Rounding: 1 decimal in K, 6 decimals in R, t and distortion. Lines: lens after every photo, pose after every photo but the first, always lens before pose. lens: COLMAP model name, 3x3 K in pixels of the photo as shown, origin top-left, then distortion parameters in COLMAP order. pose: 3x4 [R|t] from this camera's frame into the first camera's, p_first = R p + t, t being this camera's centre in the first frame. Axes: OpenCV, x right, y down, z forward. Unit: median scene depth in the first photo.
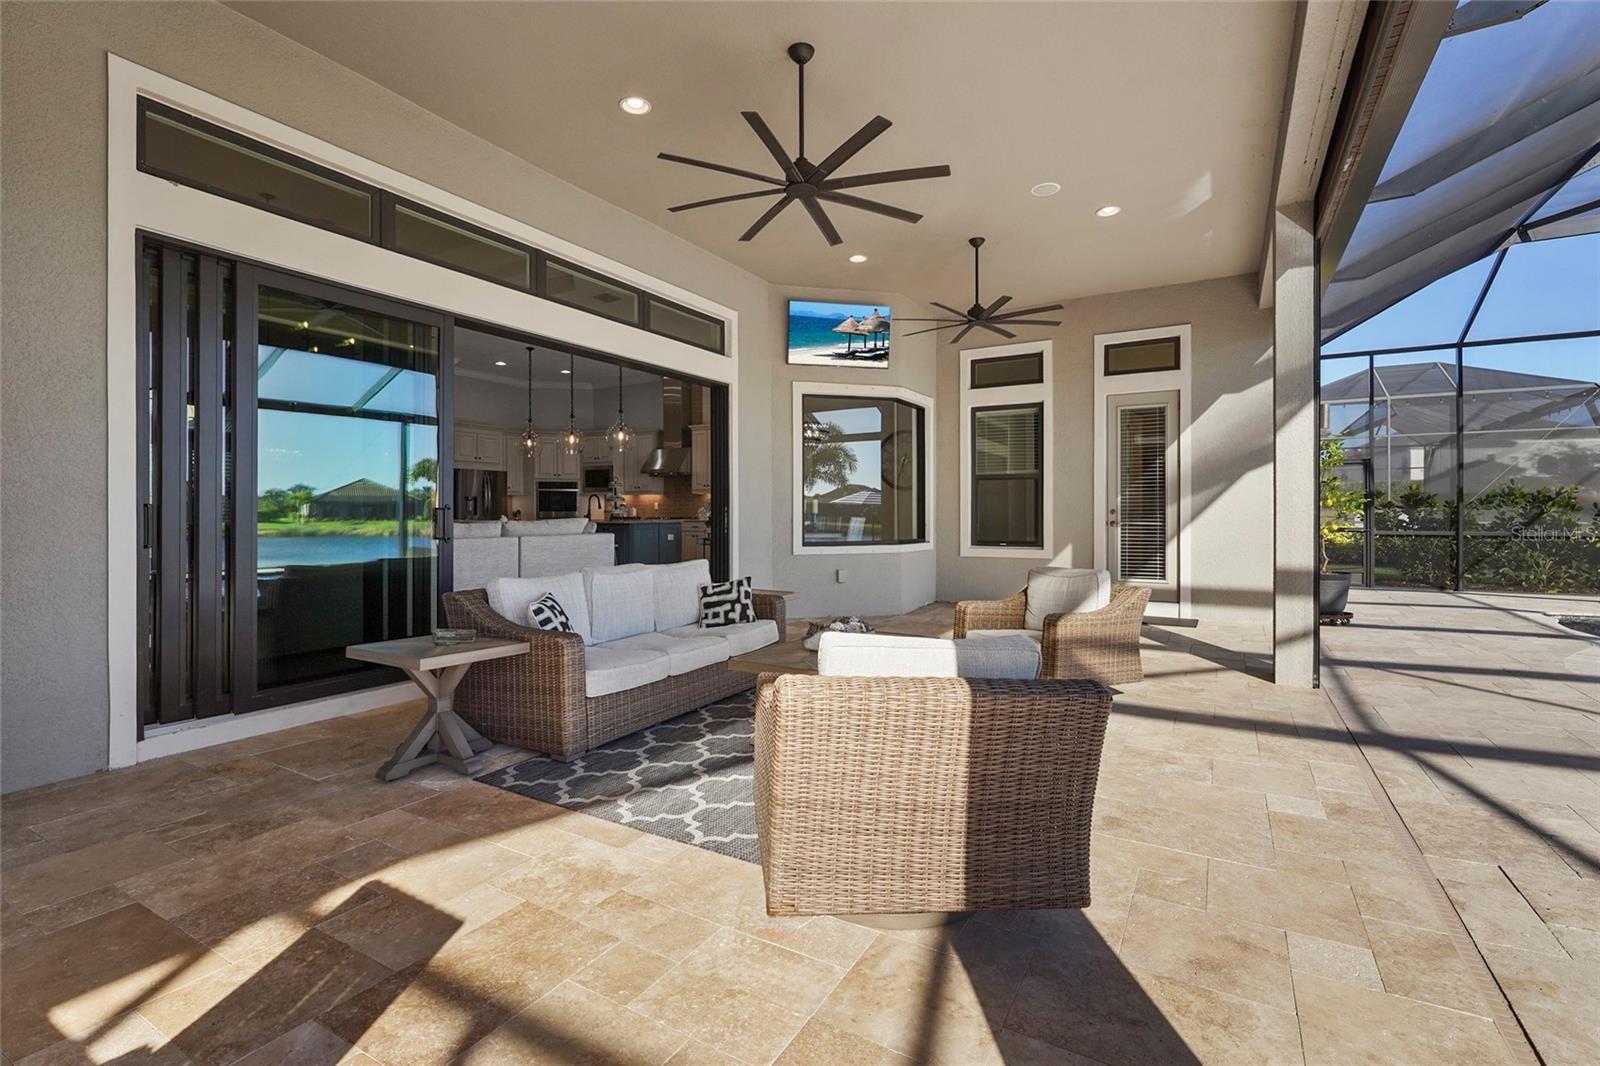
lens RADIAL K [[730.0, 0, 798.3], [0, 730.0, 525.8], [0, 0, 1]] dist [-0.000480, 0.001921]
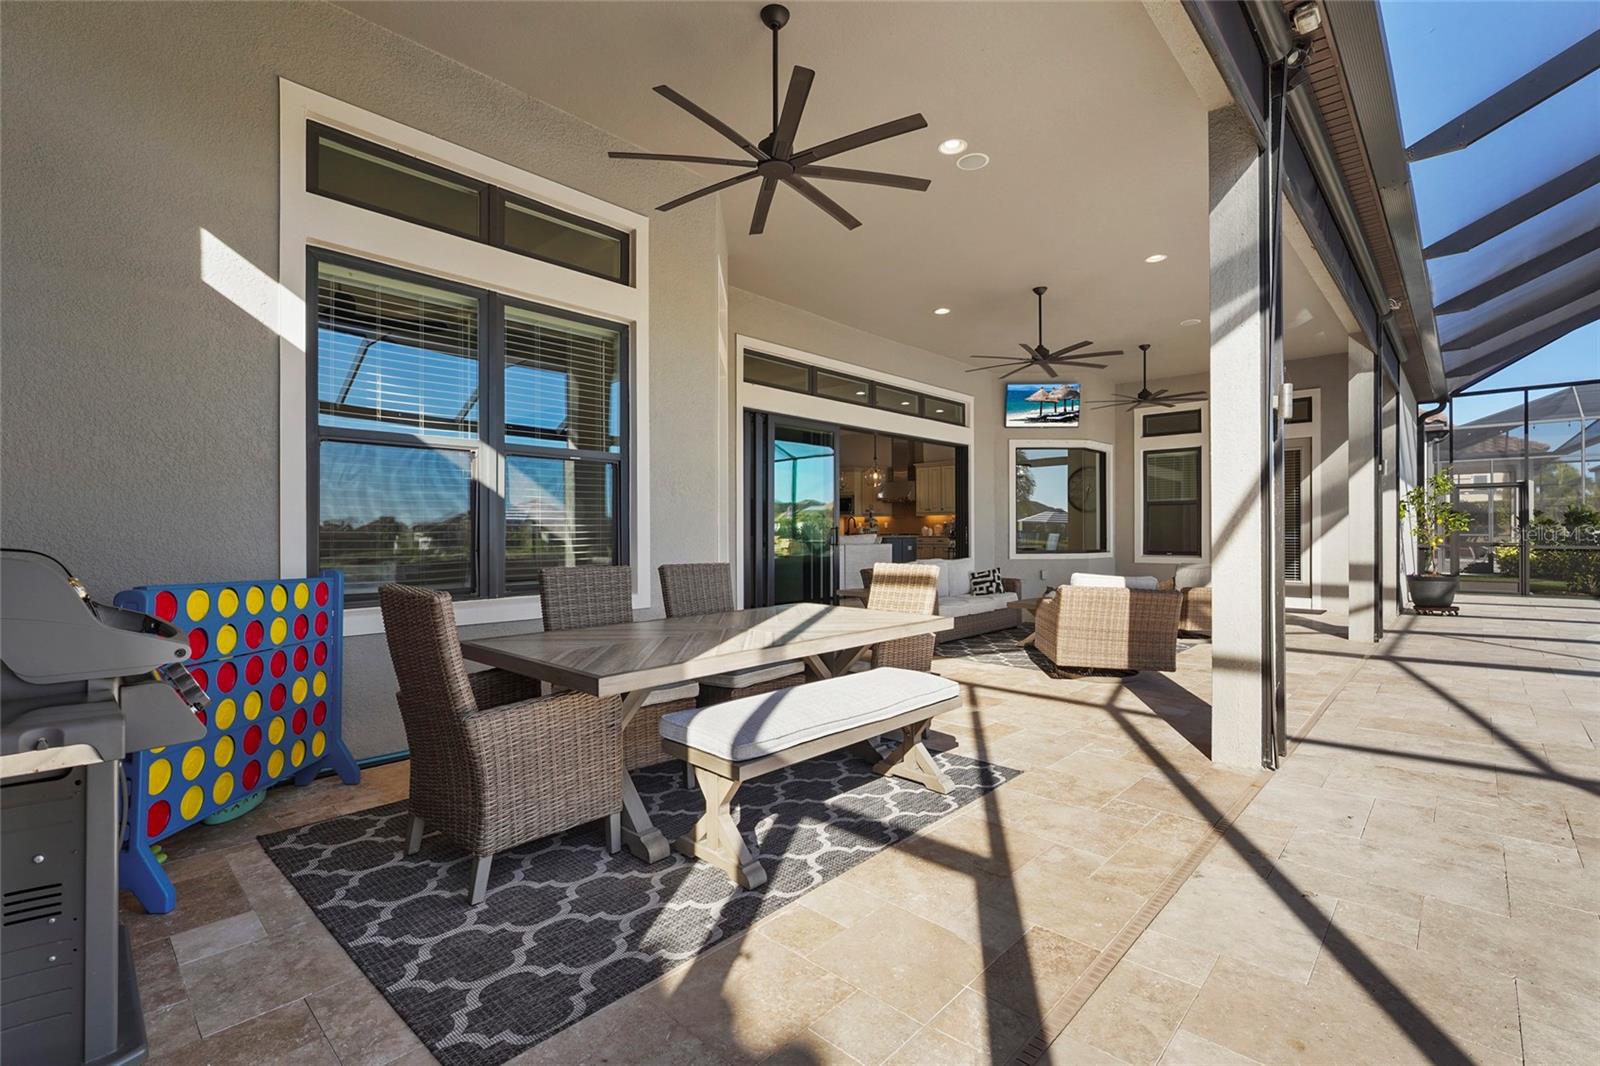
lens RADIAL K [[730.0, 0, 798.7], [0, 730.0, 531.7], [0, 0, 1]] dist [-0.000480, 0.001921]
pose [[0.975588, -0.000919, -0.219606, -0.101942], [-0.002502, 0.999880, -0.015297, 0.008757], [0.219593, 0.015473, 0.975469, -0.527802]]
